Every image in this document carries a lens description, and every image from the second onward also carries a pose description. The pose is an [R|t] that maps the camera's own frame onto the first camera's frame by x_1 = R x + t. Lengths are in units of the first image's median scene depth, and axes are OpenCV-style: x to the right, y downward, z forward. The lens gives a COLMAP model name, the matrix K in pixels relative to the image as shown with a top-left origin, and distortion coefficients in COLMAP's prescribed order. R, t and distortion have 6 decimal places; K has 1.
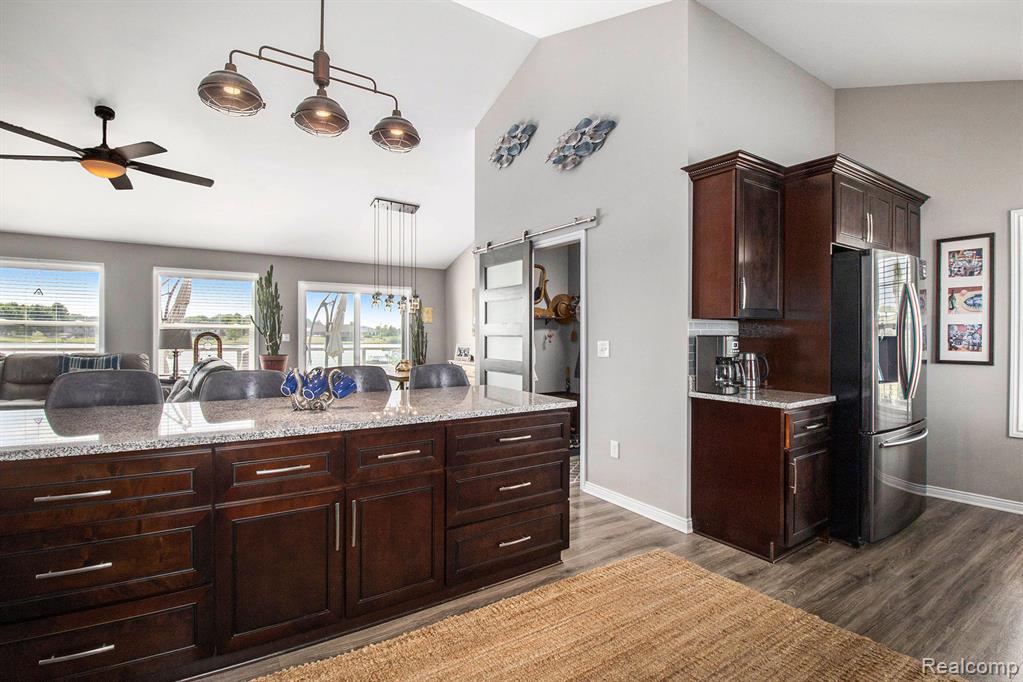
lens RADIAL K [[504.0, 0, 493.7], [0, 504.0, 331.9], [0, 0, 1]] dist [-0.001216, -0.014339]
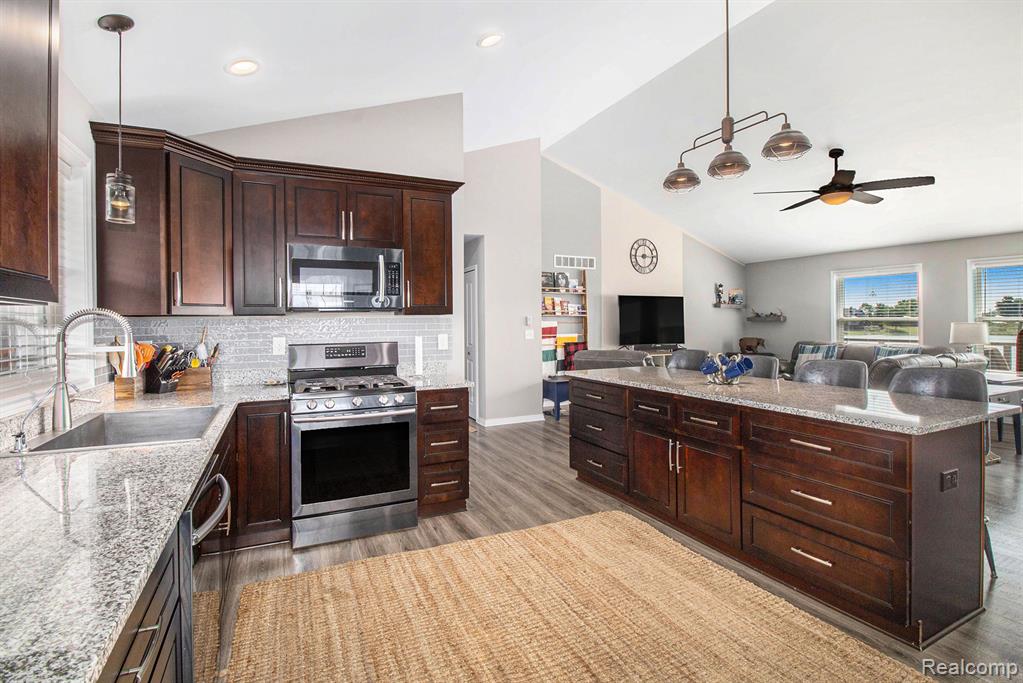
lens RADIAL K [[504.0, 0, 493.7], [0, 504.0, 332.4], [0, 0, 1]] dist [-0.001216, -0.014339]
pose [[-0.169163, 0.011009, -0.985527, 0.733213], [0.005679, 0.999932, 0.010195, -0.003289], [0.985572, -0.003873, -0.169214, 0.416009]]
